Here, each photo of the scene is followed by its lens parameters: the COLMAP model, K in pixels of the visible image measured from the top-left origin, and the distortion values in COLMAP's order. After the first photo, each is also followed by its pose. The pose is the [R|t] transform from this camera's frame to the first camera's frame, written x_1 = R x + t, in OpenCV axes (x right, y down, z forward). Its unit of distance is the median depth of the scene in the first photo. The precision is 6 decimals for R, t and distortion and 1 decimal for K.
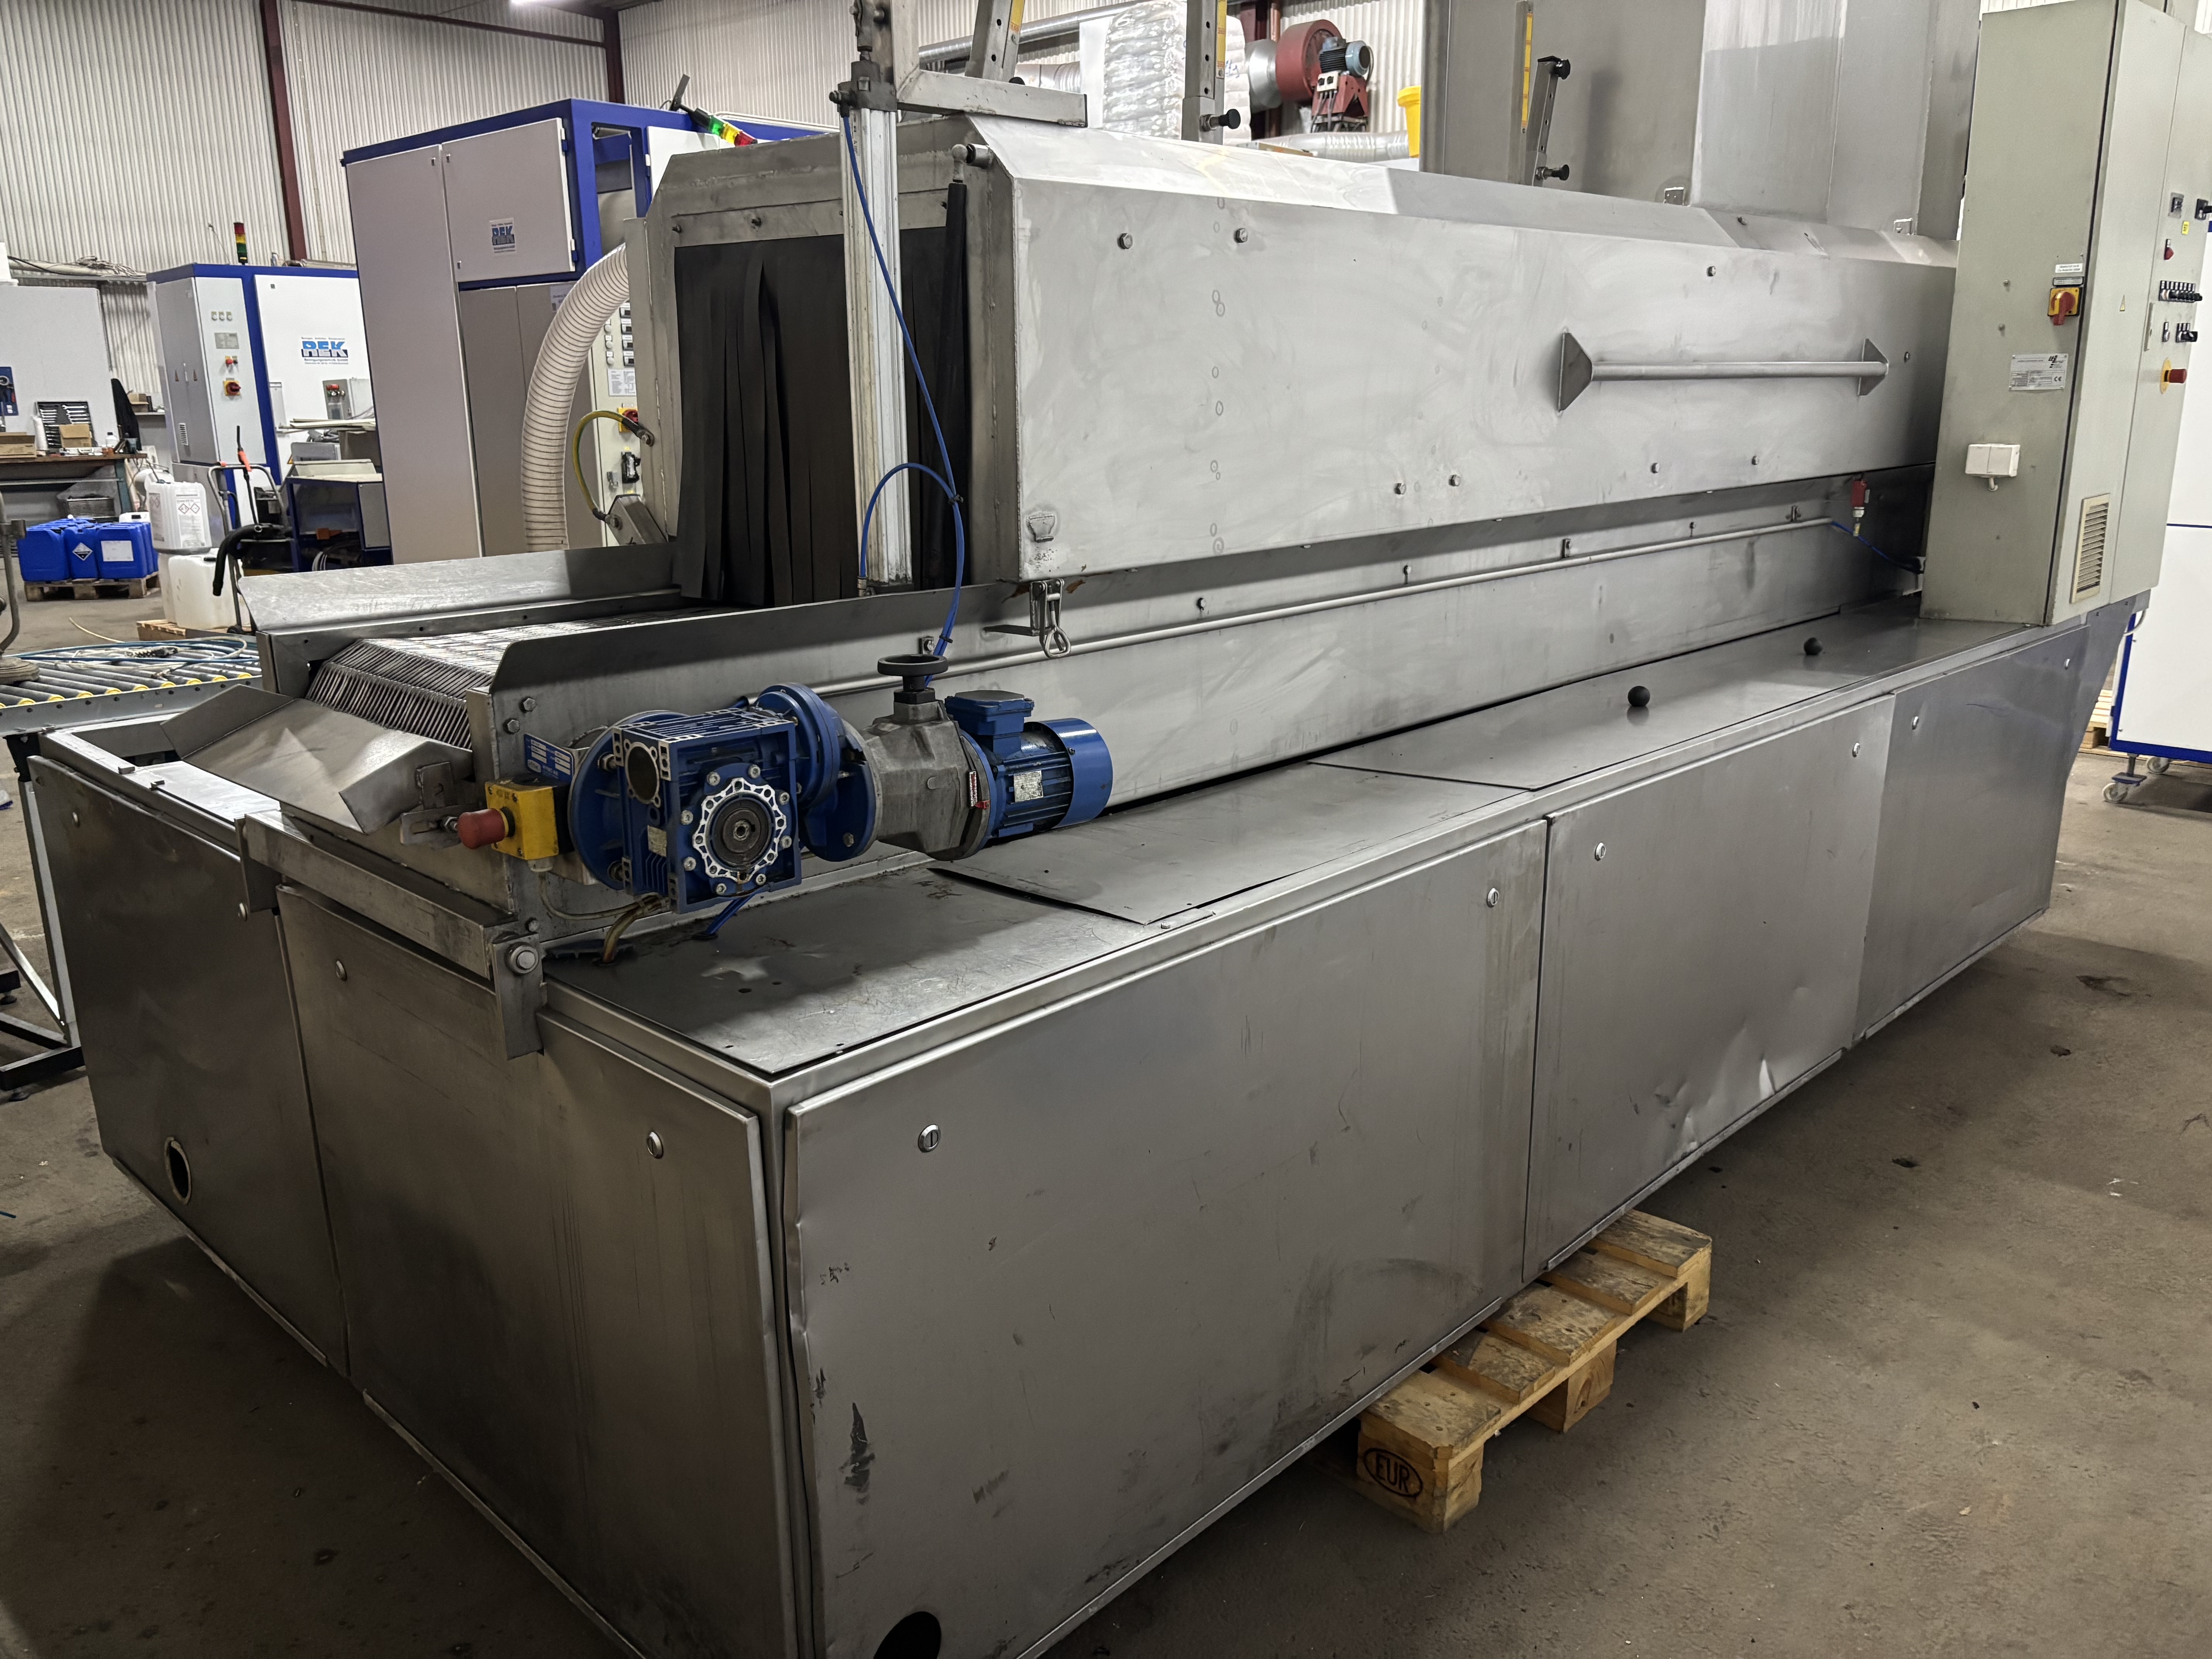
lens RADIAL K [[1706.7, 0, 1103.9], [0, 1706.7, 824.9], [0, 0, 1]] dist [0.035551, -0.064688]
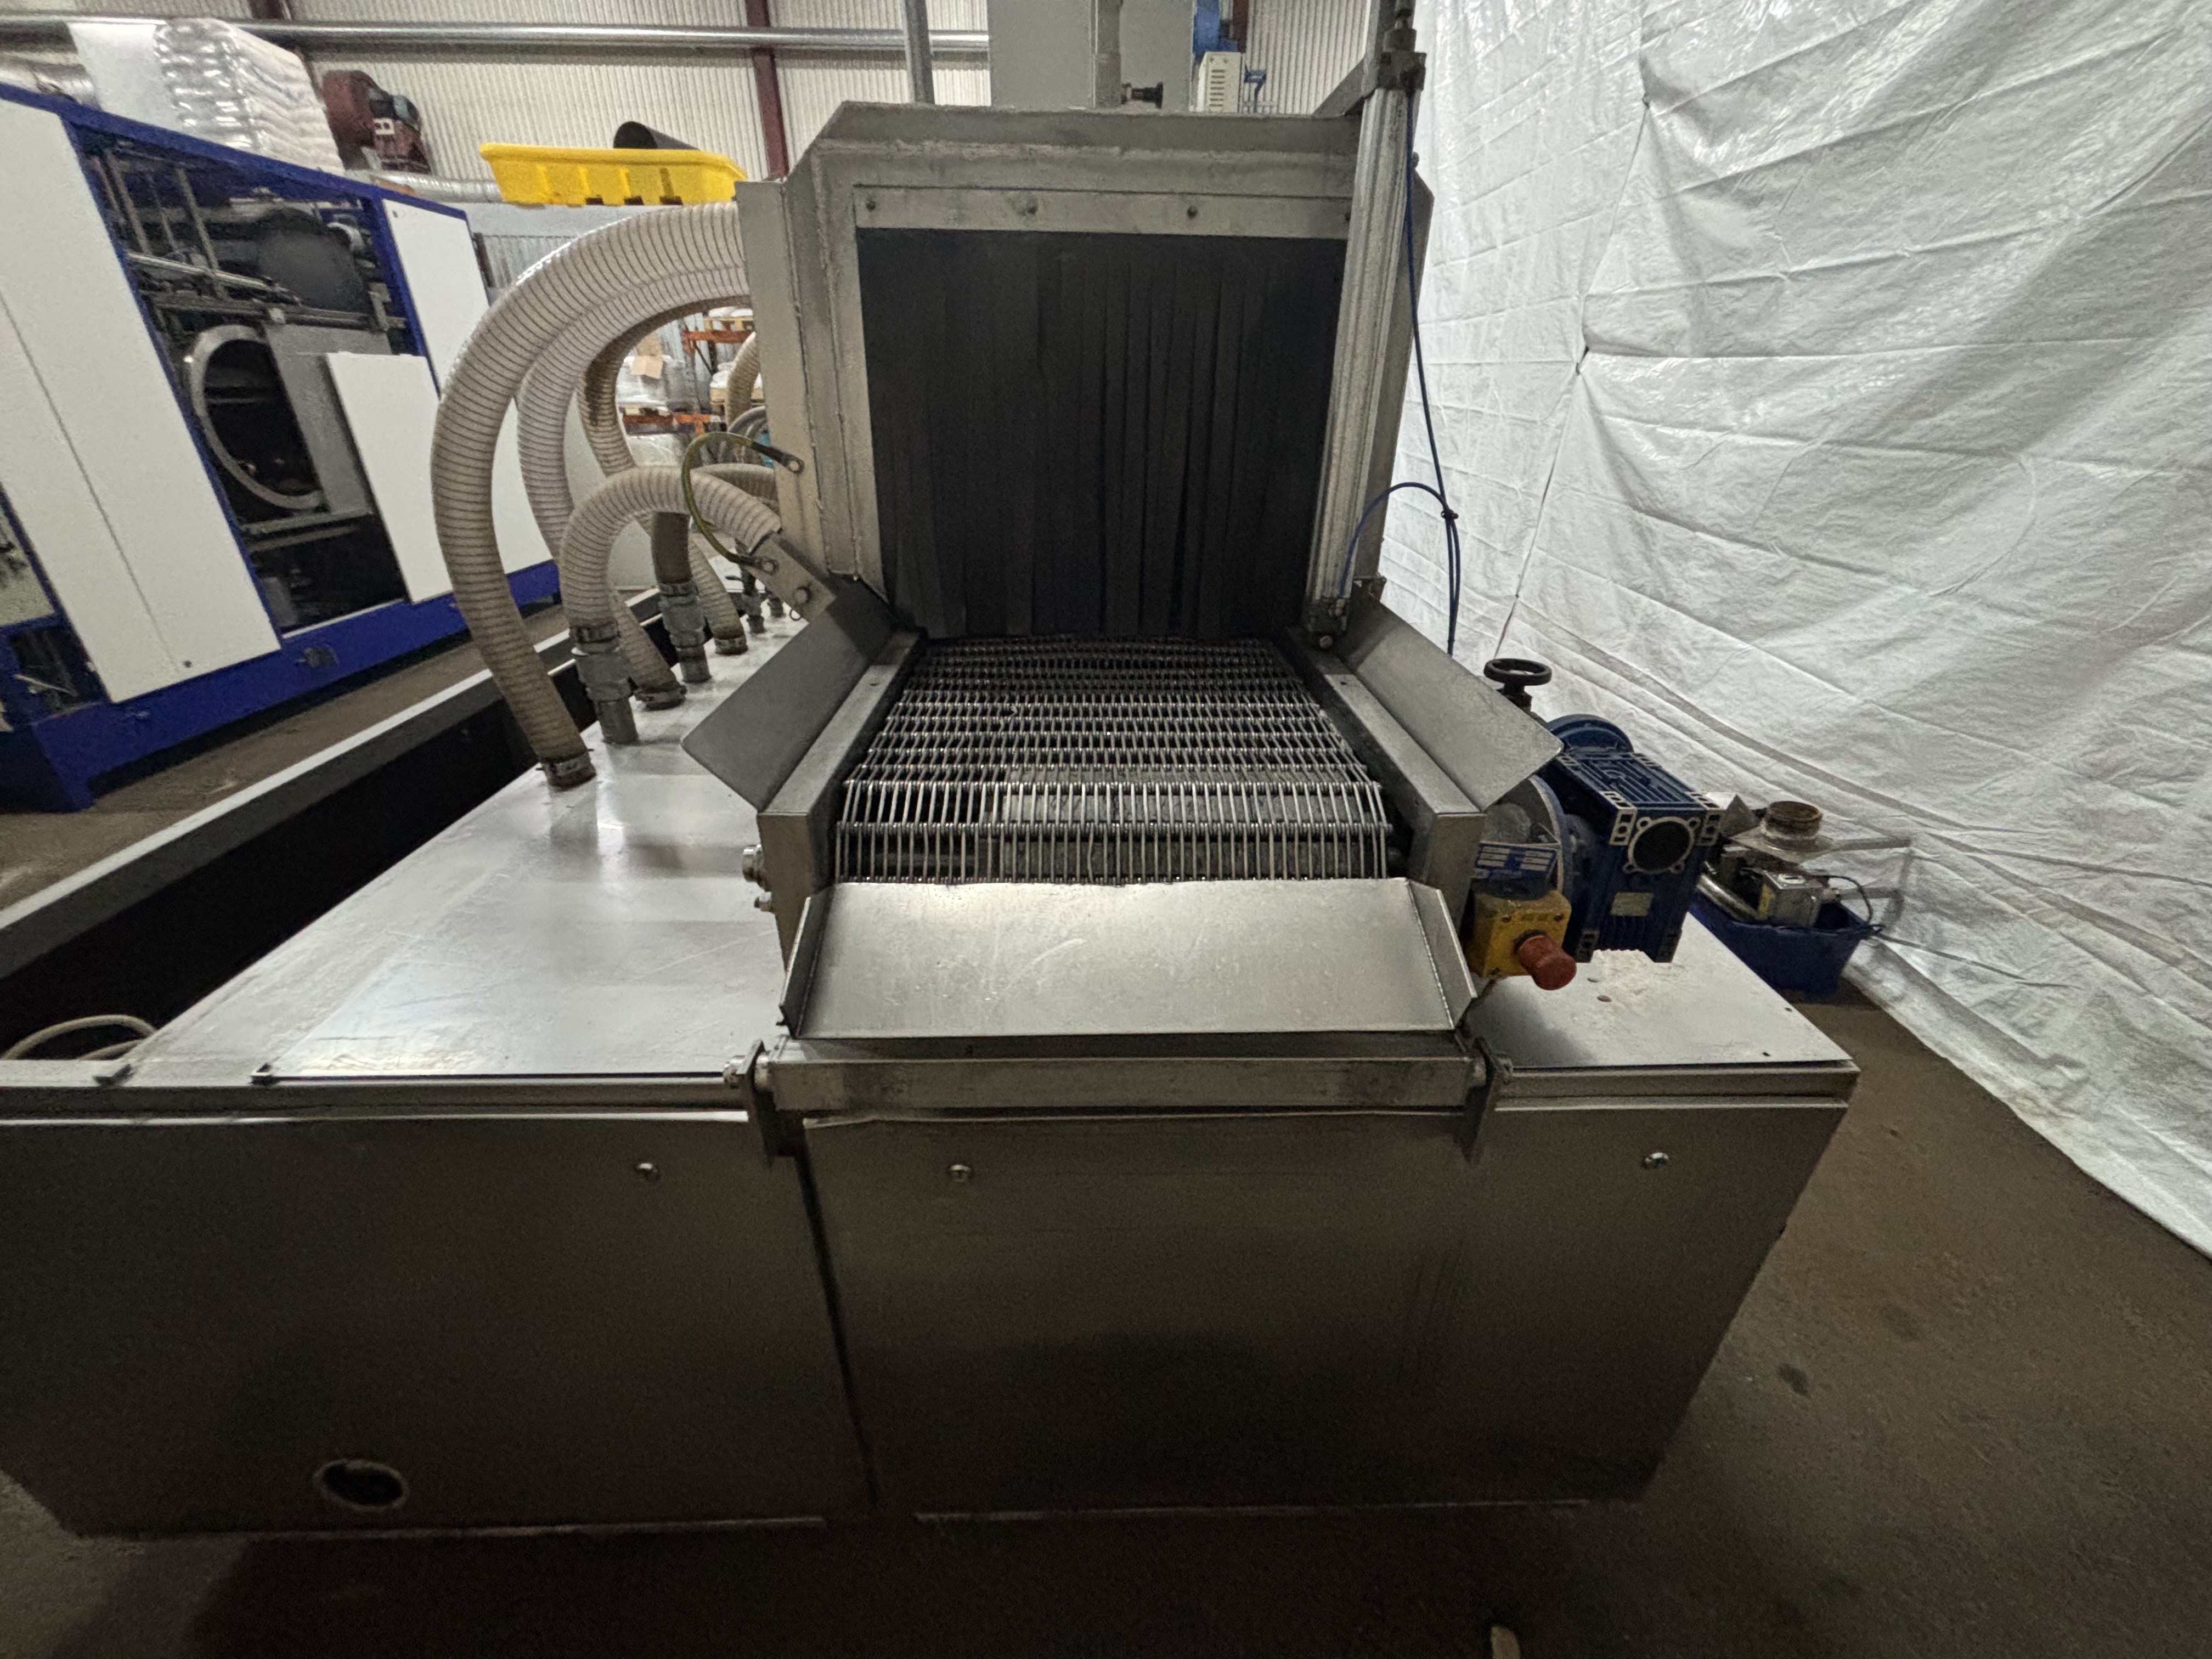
lens RADIAL K [[883.5, 0, 1101.4], [0, 883.5, 829.0], [0, 0, 1]] dist [-0.001972, 0.000061]
pose [[0.707728, -0.311960, 0.633878, -0.077101], [0.165231, 0.945434, 0.280810, -0.024032], [-0.686891, -0.094001, 0.720656, 0.086000]]
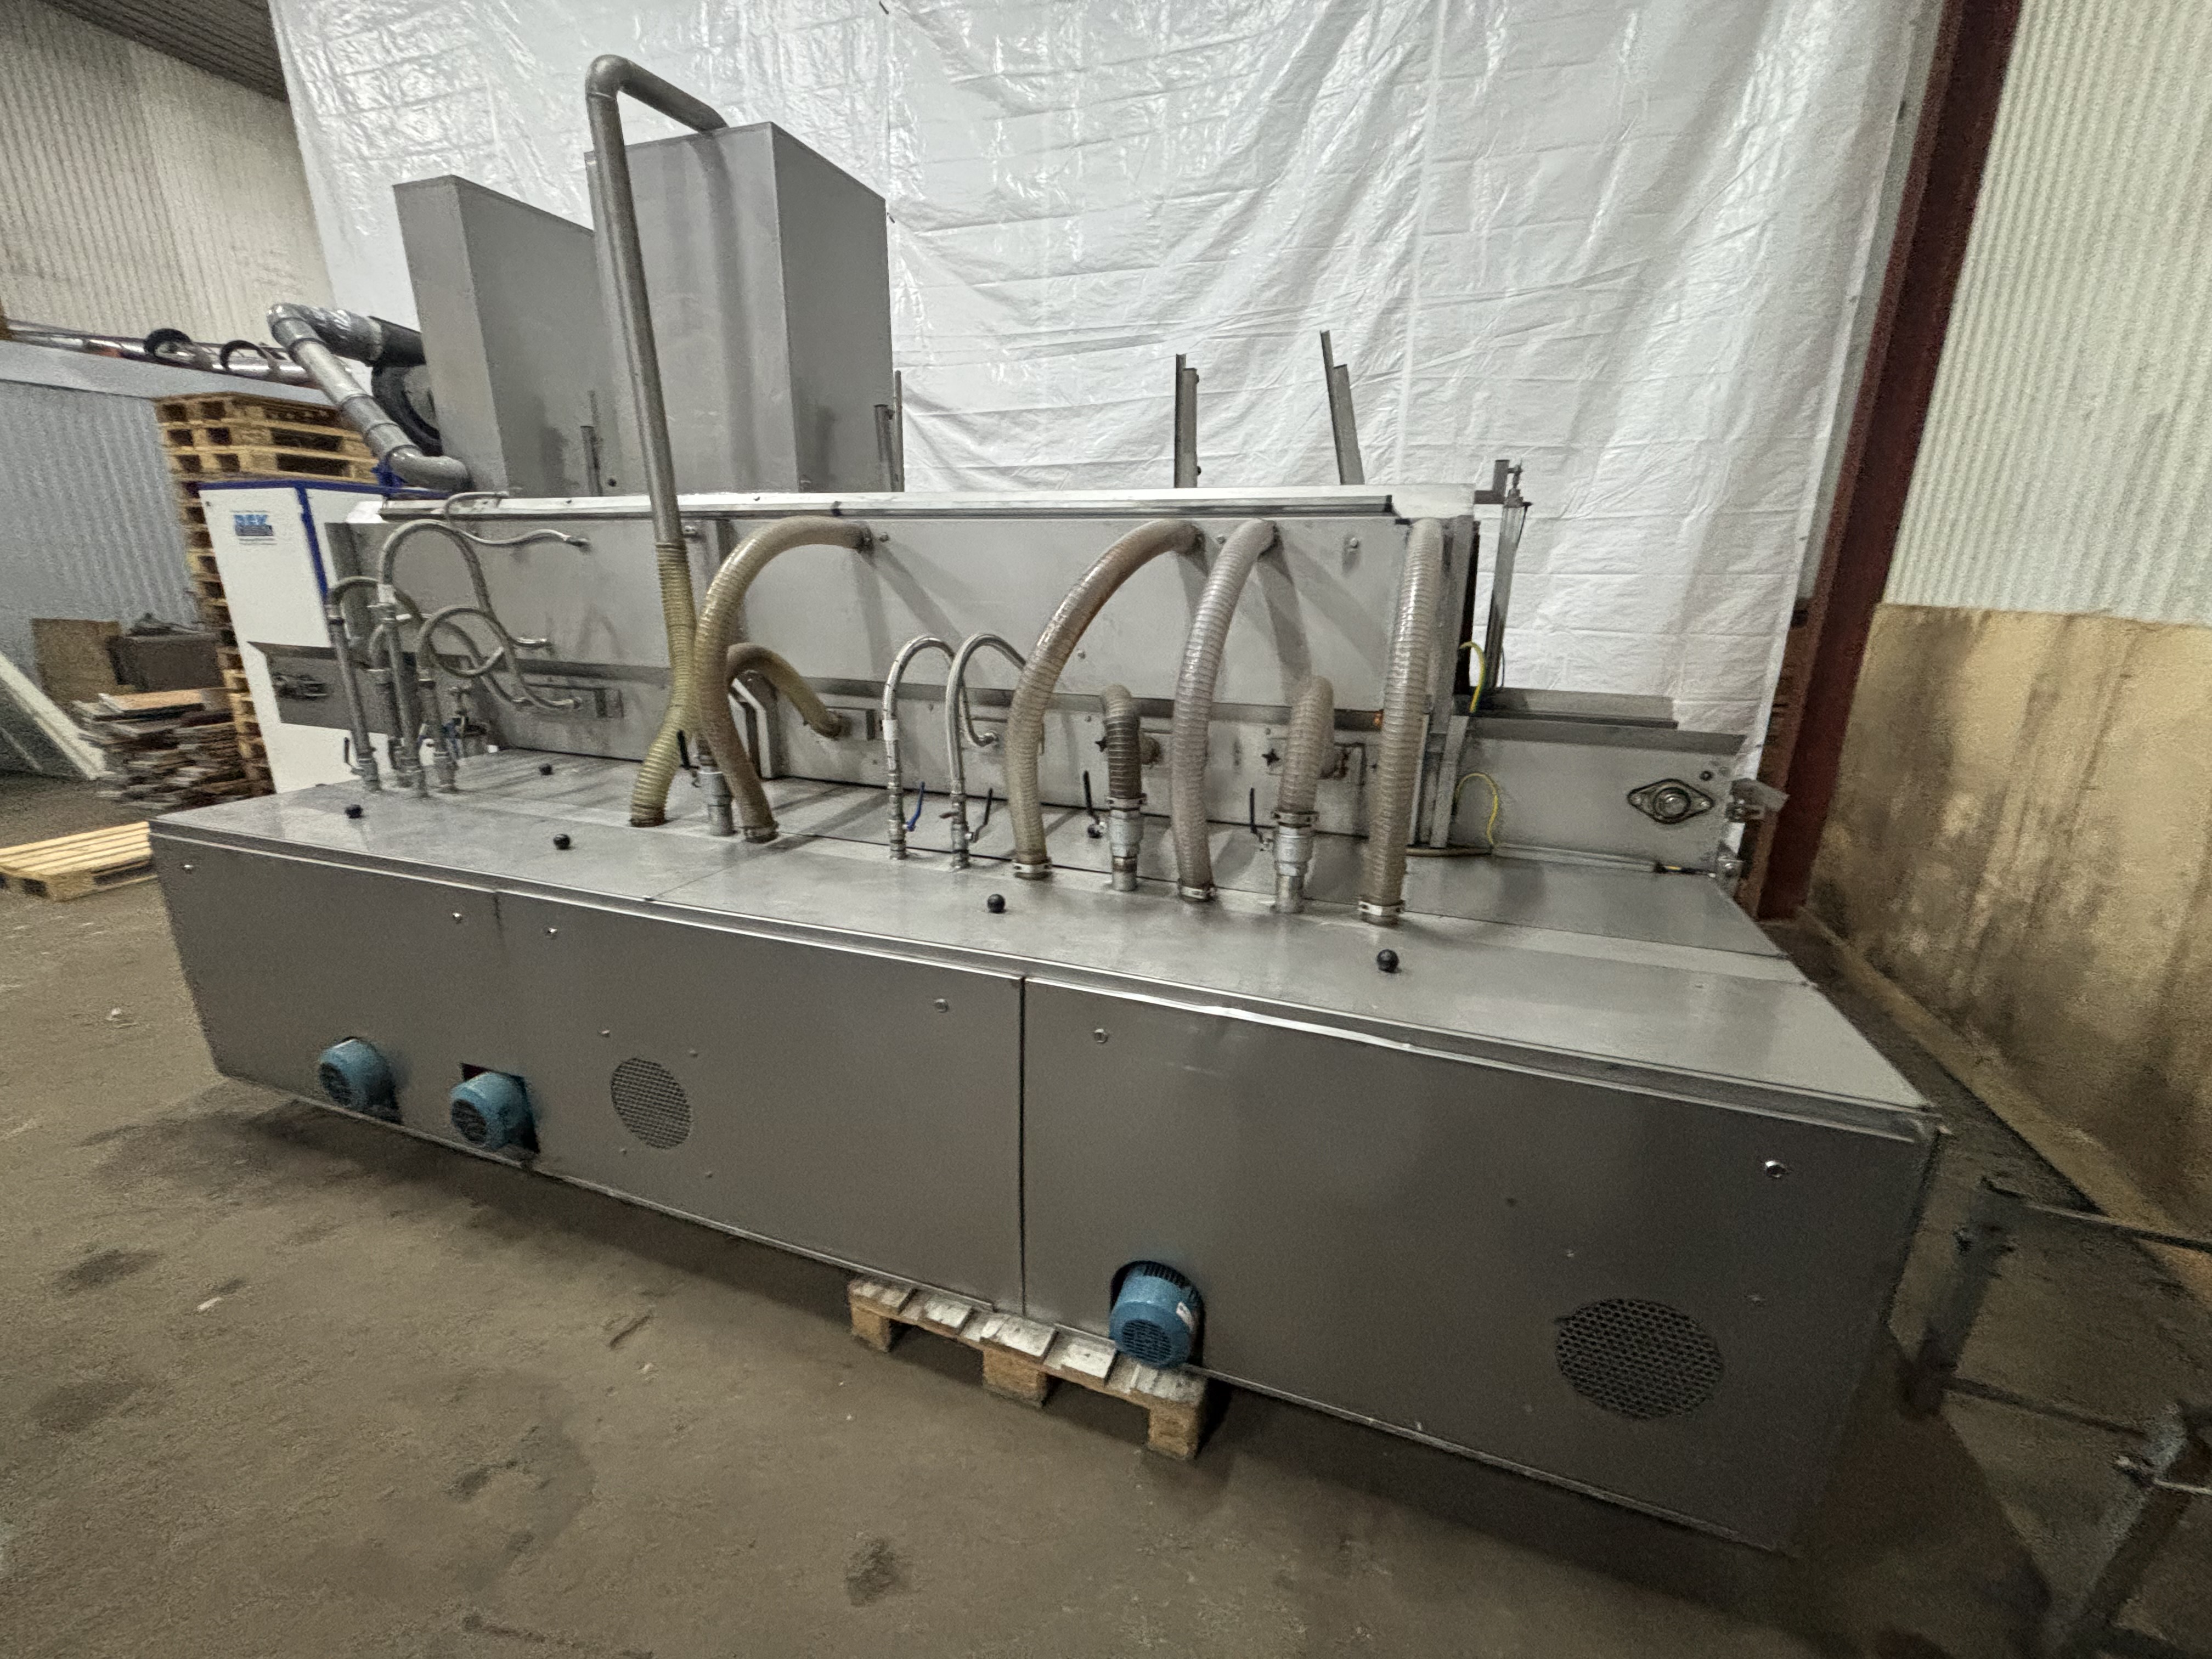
lens RADIAL K [[883.5, 0, 1101.4], [0, 883.5, 829.0], [0, 0, 1]] dist [-0.001972, 0.000061]
pose [[-0.413035, -0.254501, 0.874432, -0.131812], [0.217715, 0.904727, 0.366155, -0.068187], [-0.884309, 0.341612, -0.318275, 0.242812]]
